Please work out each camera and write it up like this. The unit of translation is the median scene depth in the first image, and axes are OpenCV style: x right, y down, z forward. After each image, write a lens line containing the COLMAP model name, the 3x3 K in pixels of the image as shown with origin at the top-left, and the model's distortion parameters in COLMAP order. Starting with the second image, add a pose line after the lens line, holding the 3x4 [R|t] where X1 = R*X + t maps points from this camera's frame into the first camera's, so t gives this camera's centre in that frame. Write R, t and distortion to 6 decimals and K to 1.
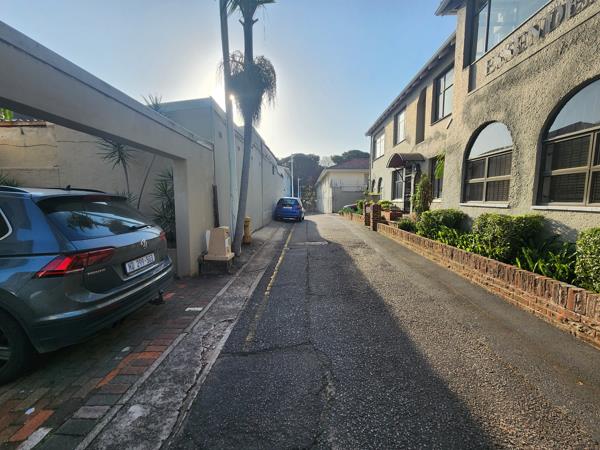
lens RADIAL K [[254.8, 0, 298.0], [0, 254.8, 225.1], [0, 0, 1]] dist [-0.003685, 0.000785]
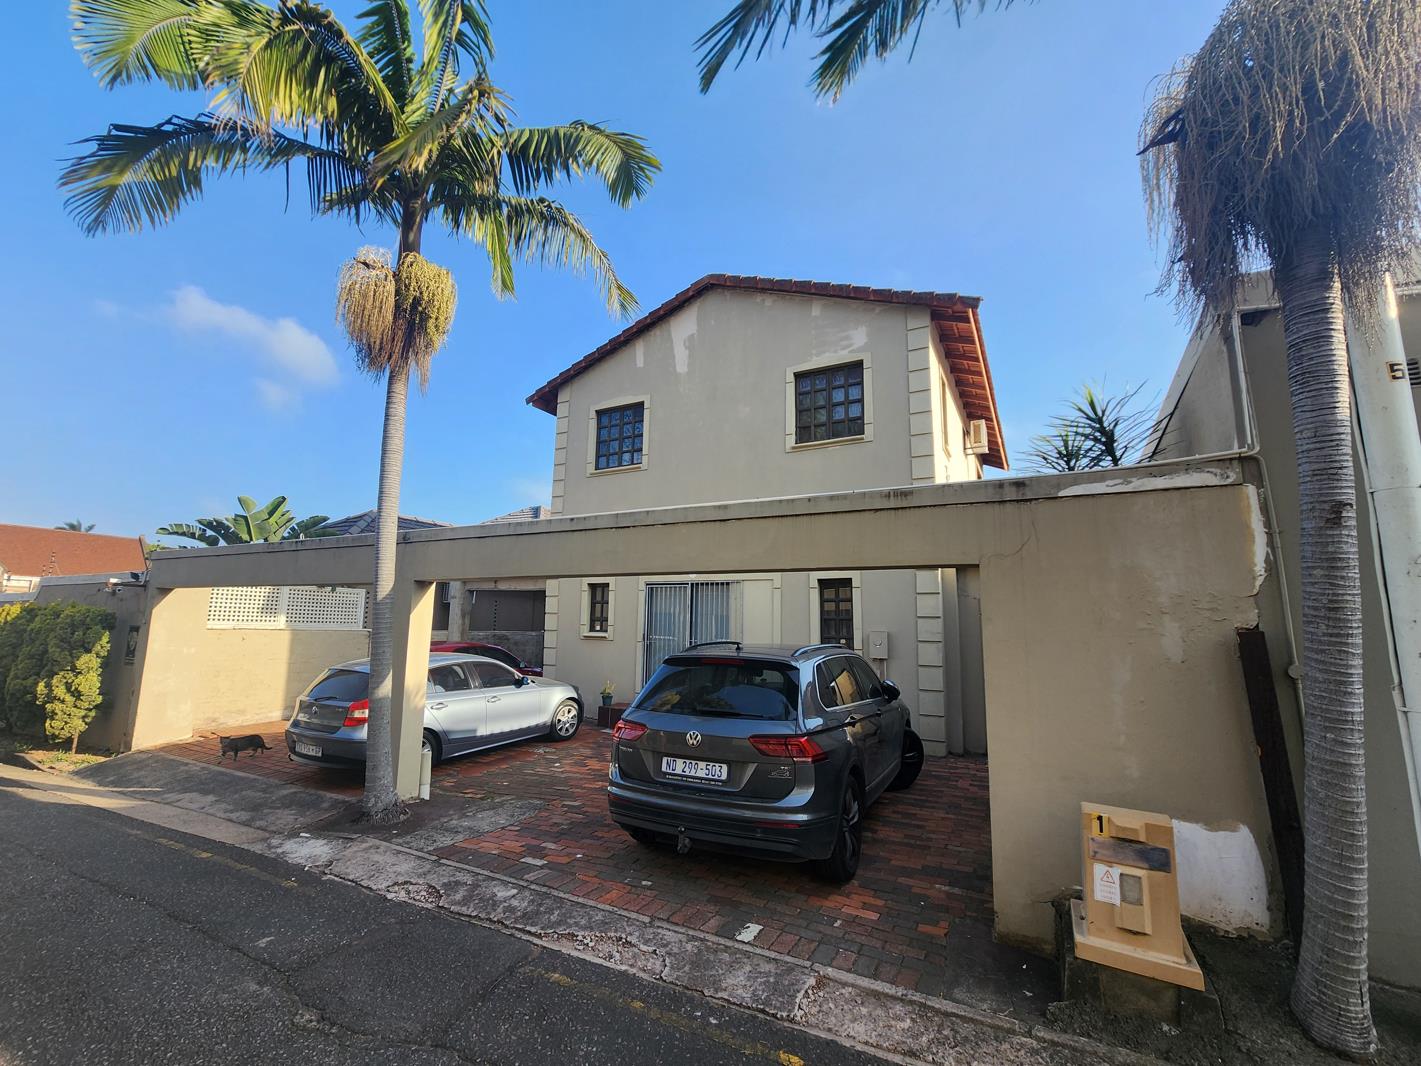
lens RADIAL K [[603.5, 0, 716.0], [0, 603.5, 530.5], [0, 0, 1]] dist [-0.003685, 0.000785]
pose [[-0.442036, -0.157245, -0.883107, 0.796813], [-0.113323, 0.986416, -0.118917, -0.272031], [0.889810, 0.047510, -0.453851, 1.756182]]
